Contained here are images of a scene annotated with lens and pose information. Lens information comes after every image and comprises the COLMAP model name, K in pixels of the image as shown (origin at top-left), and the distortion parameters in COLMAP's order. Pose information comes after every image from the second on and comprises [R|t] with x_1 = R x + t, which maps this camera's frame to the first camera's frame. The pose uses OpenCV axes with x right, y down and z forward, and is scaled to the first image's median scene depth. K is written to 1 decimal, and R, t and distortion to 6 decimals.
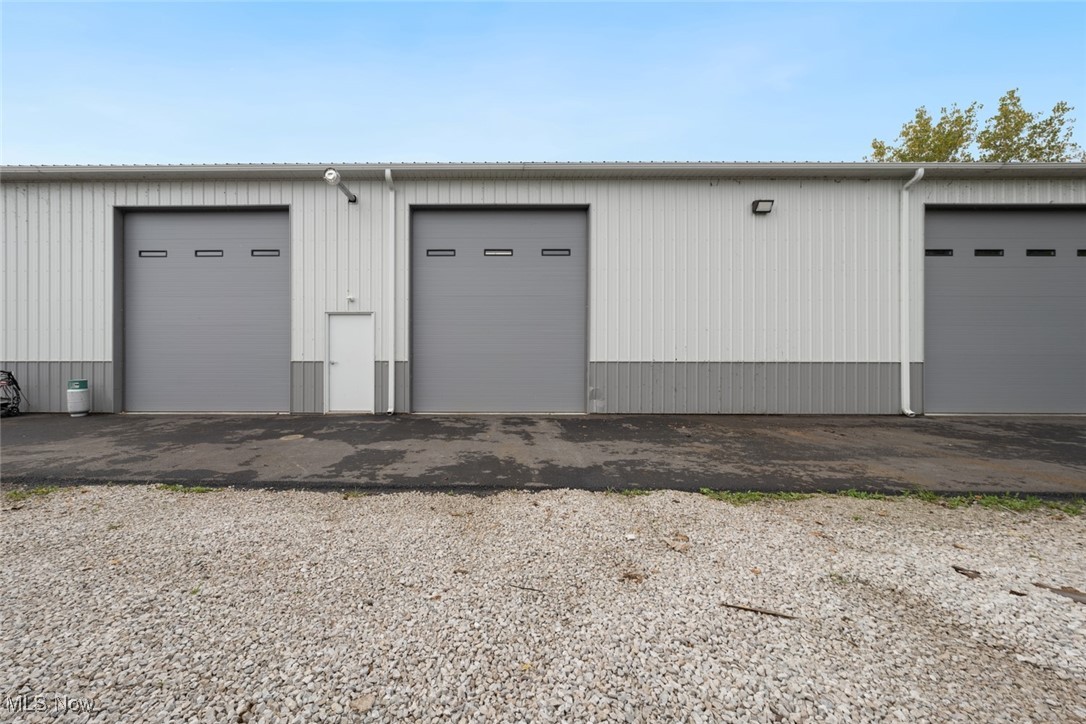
lens RADIAL K [[367.8, 0, 553.9], [0, 367.8, 356.6], [0, 0, 1]] dist [-0.005547, 0.000033]
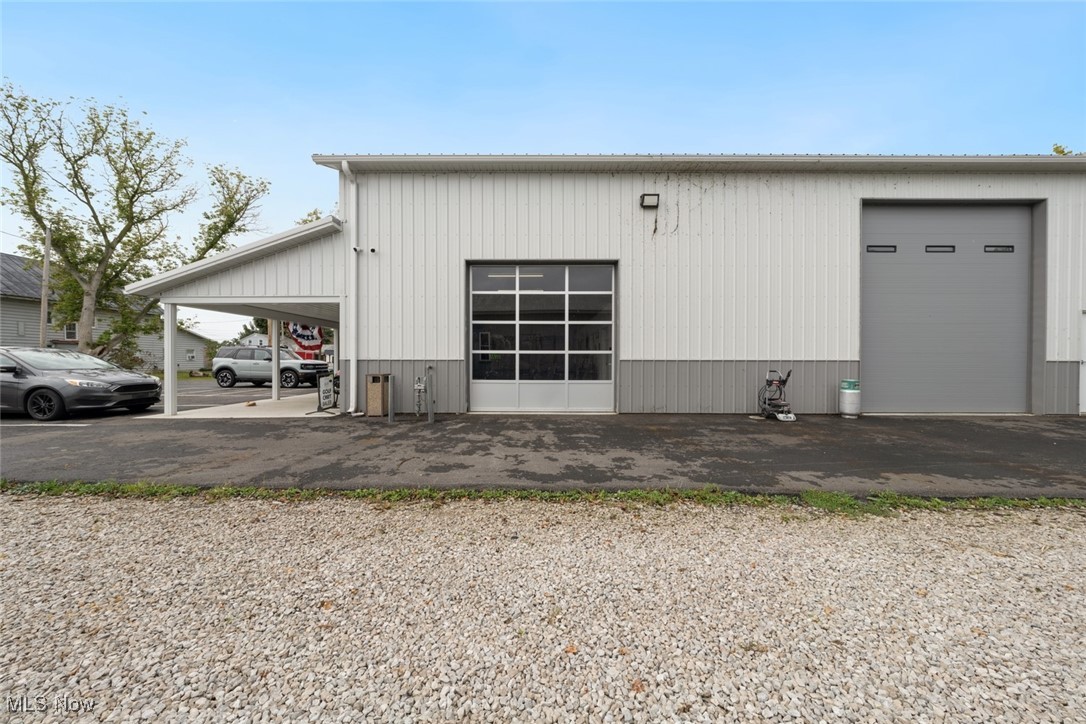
lens RADIAL K [[374.3, 0, 552.2], [0, 374.3, 363.2], [0, 0, 1]] dist [-0.003984, 0.000995]
pose [[0.999990, 0.000903, 0.004274, -1.917860], [-0.000997, 0.999755, 0.022093, -0.001919], [-0.004253, -0.022097, 0.999747, 0.014810]]
